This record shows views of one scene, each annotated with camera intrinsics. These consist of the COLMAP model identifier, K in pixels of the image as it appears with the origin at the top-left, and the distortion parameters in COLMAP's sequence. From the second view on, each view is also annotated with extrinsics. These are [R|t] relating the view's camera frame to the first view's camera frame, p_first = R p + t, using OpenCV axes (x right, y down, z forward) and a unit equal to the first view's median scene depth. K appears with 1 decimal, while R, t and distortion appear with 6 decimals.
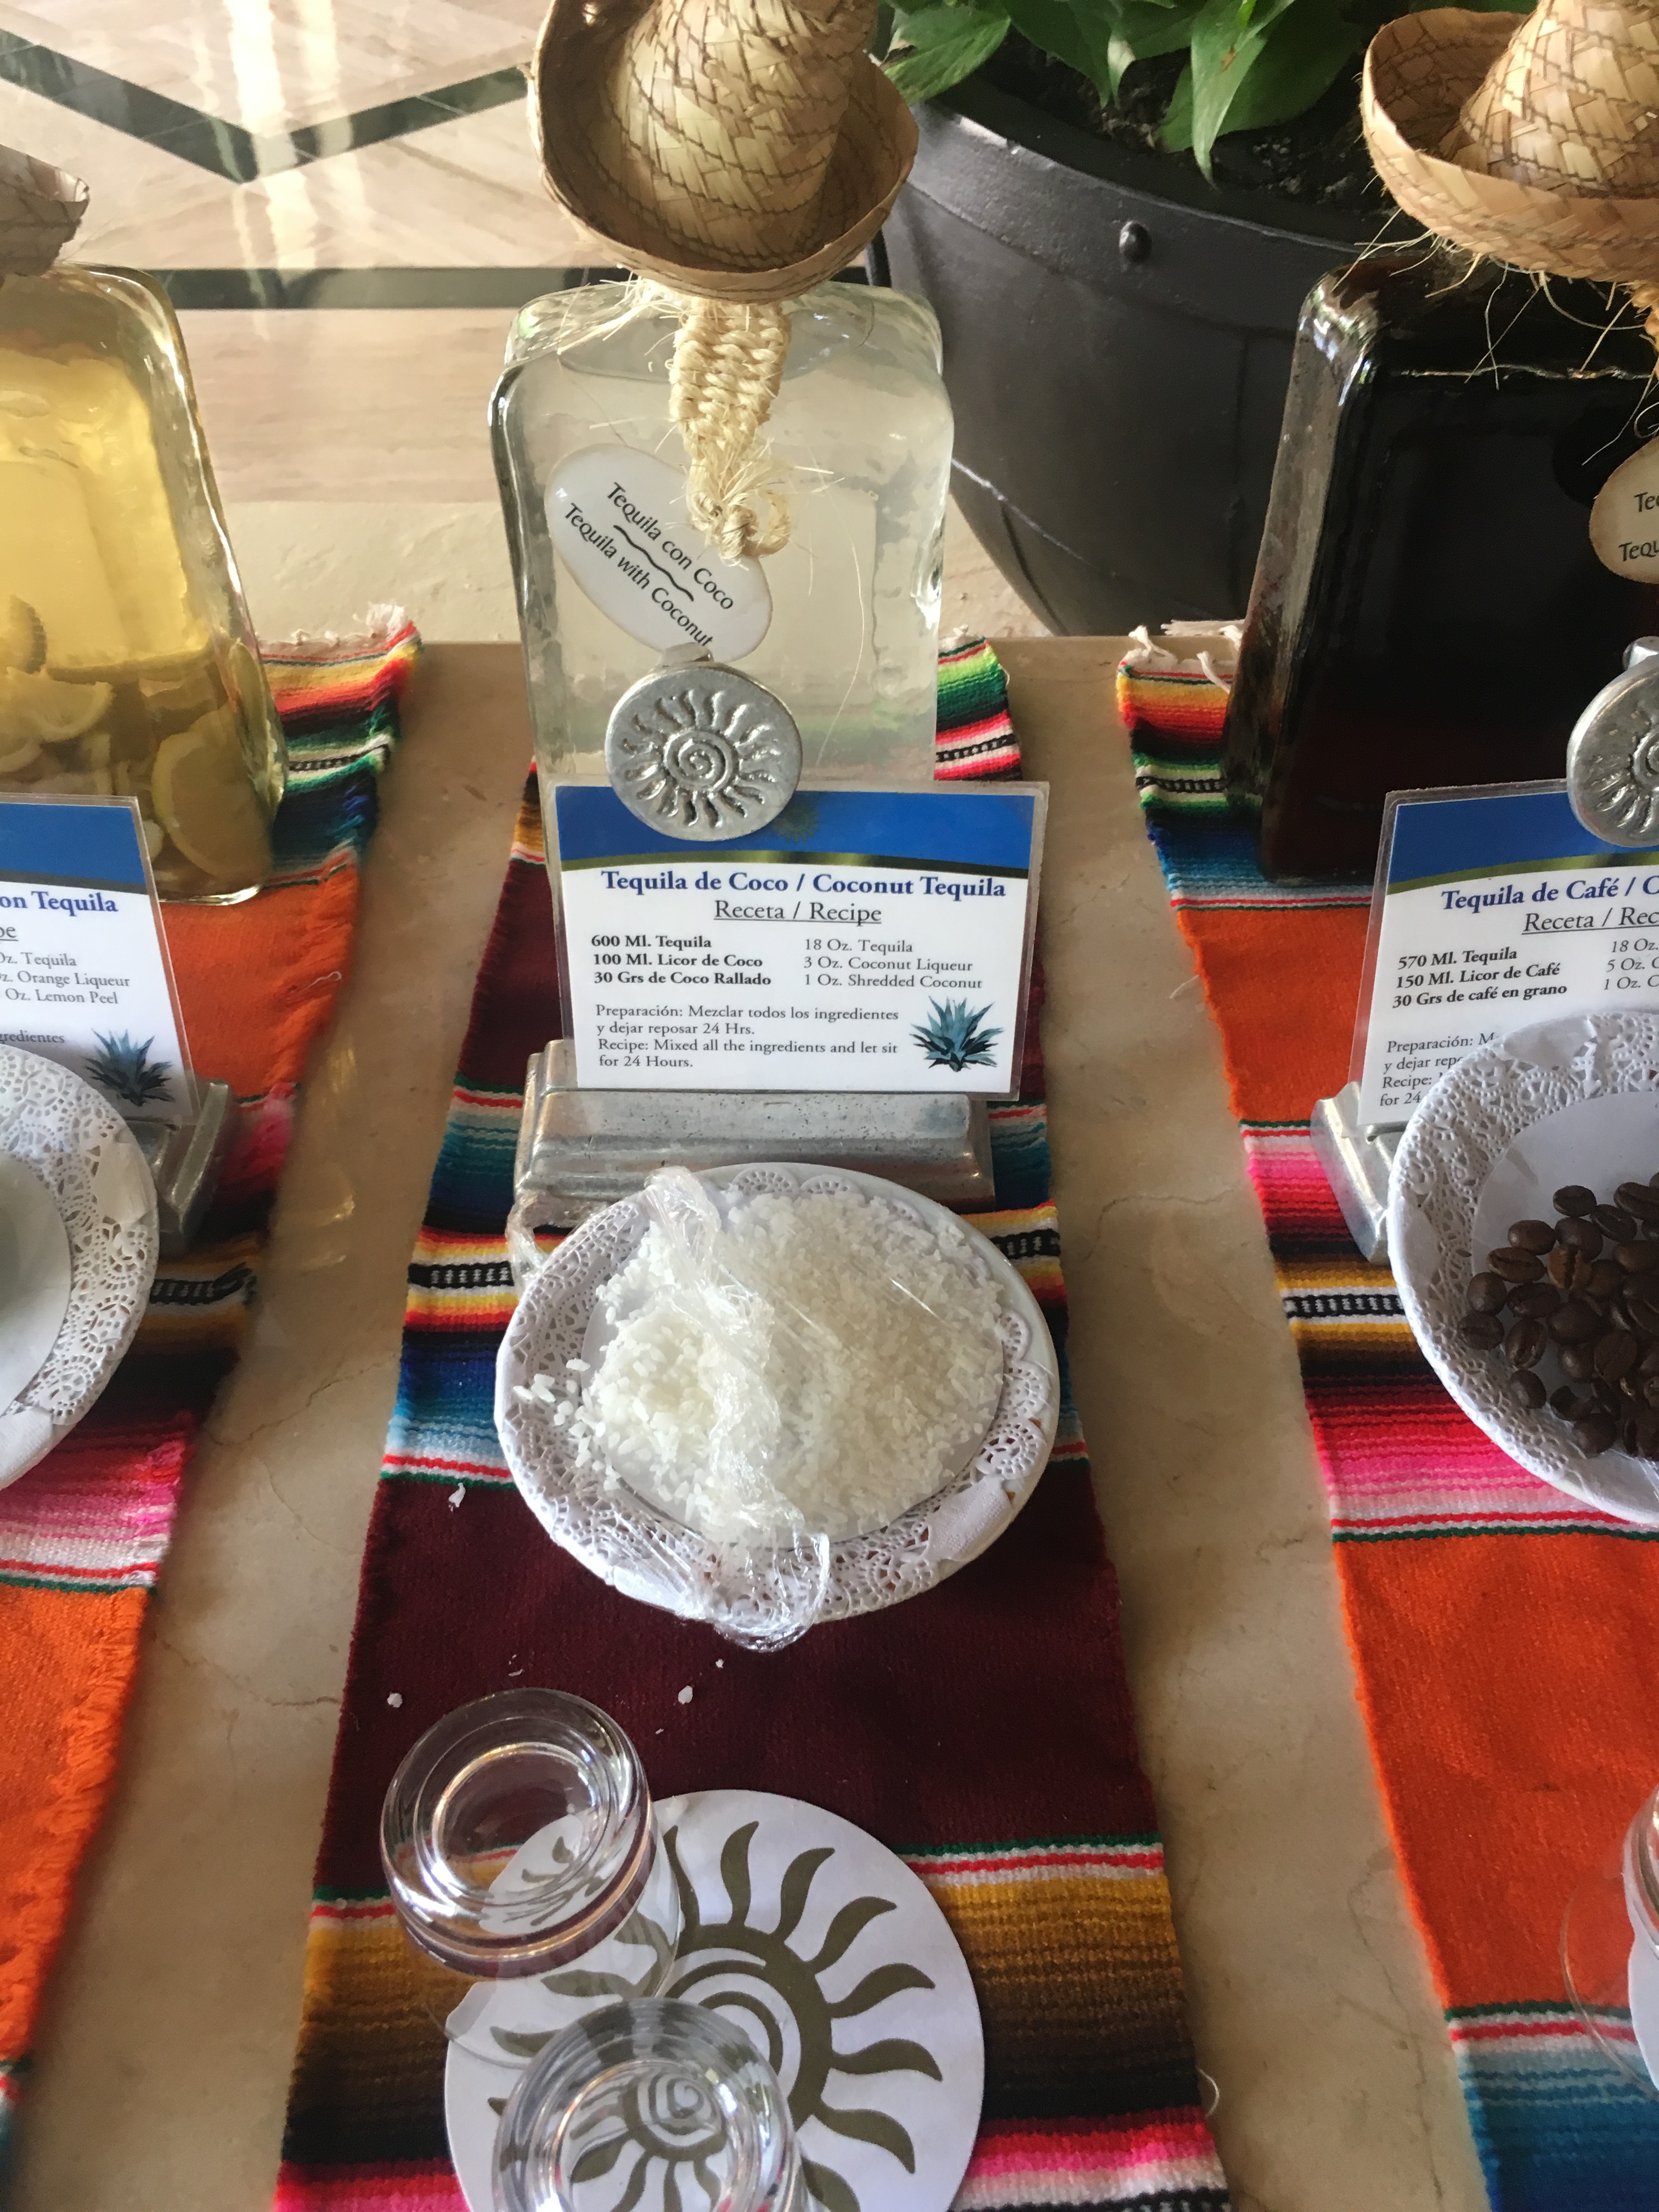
lens RADIAL K [[1870.1, 0, 825.9], [0, 1870.1, 1097.2], [0, 0, 1]] dist [0.030896, -0.045264]
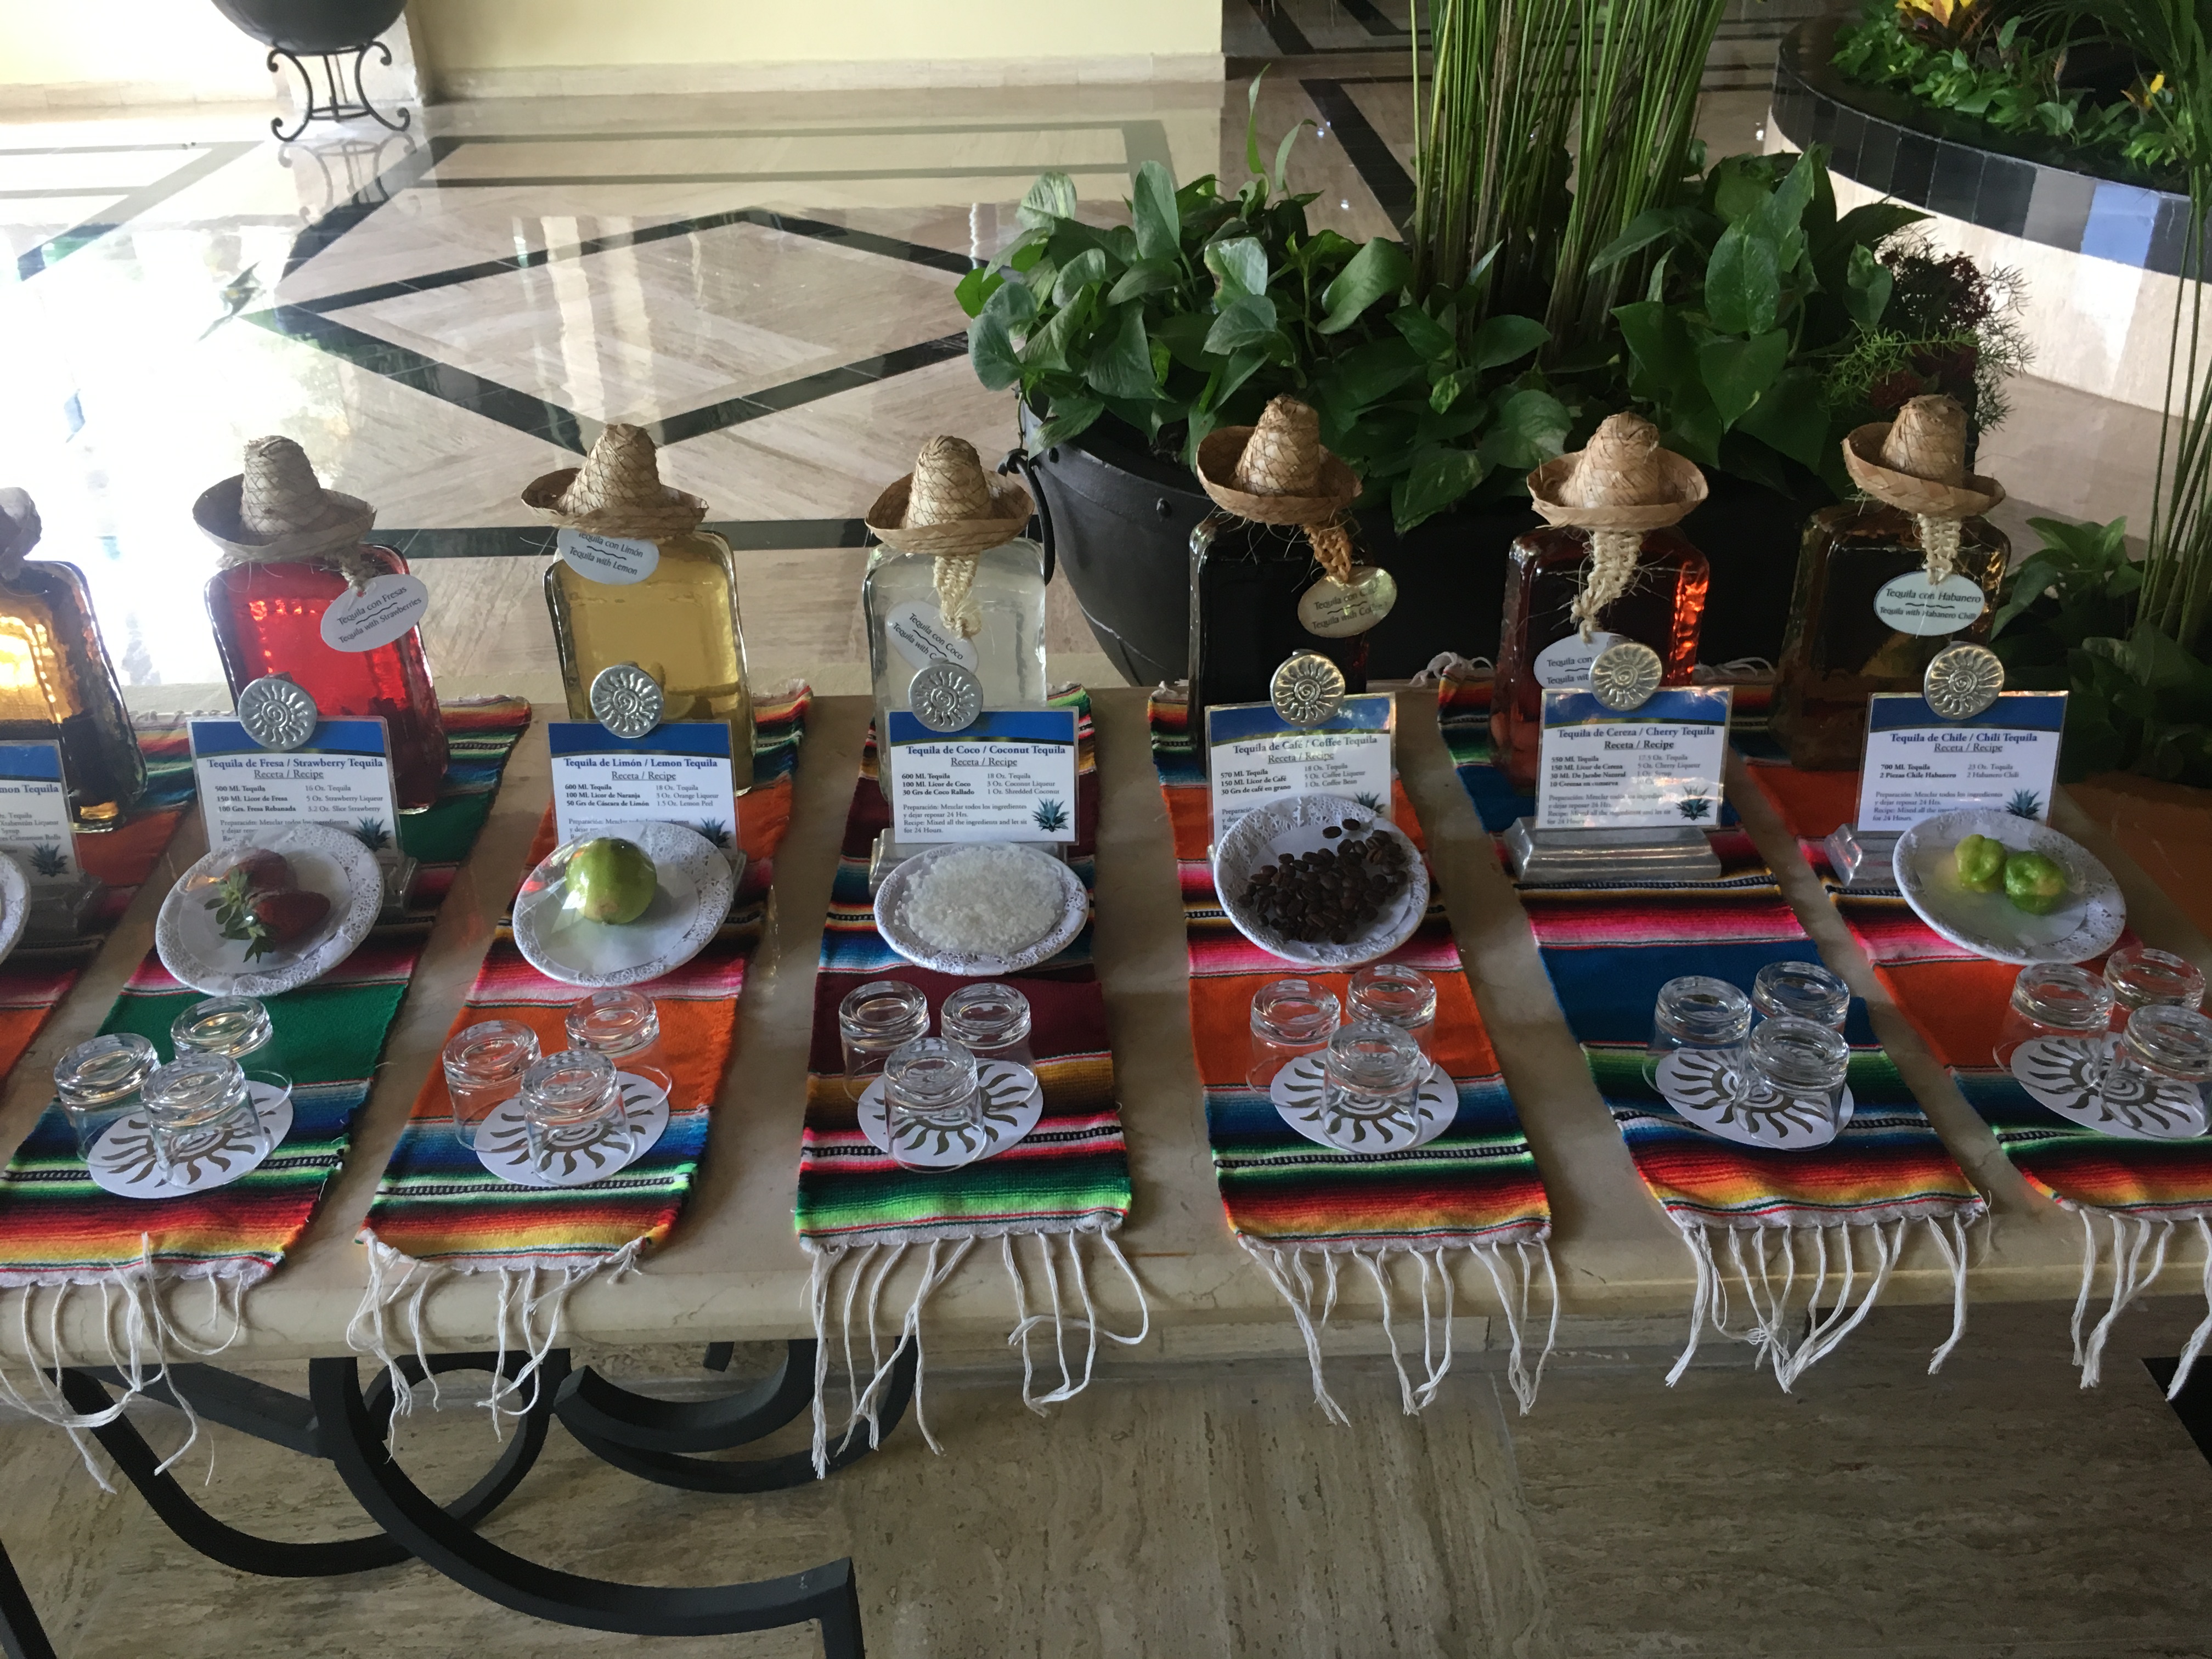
lens RADIAL K [[1870.1, 0, 1103.8], [0, 1870.1, 834.9], [0, 0, 1]] dist [0.030896, -0.045264]
pose [[0.999693, -0.022903, 0.009427, 0.119701], [0.024498, 0.970332, -0.240530, 0.602409], [-0.003638, 0.240687, 0.970596, -1.418061]]
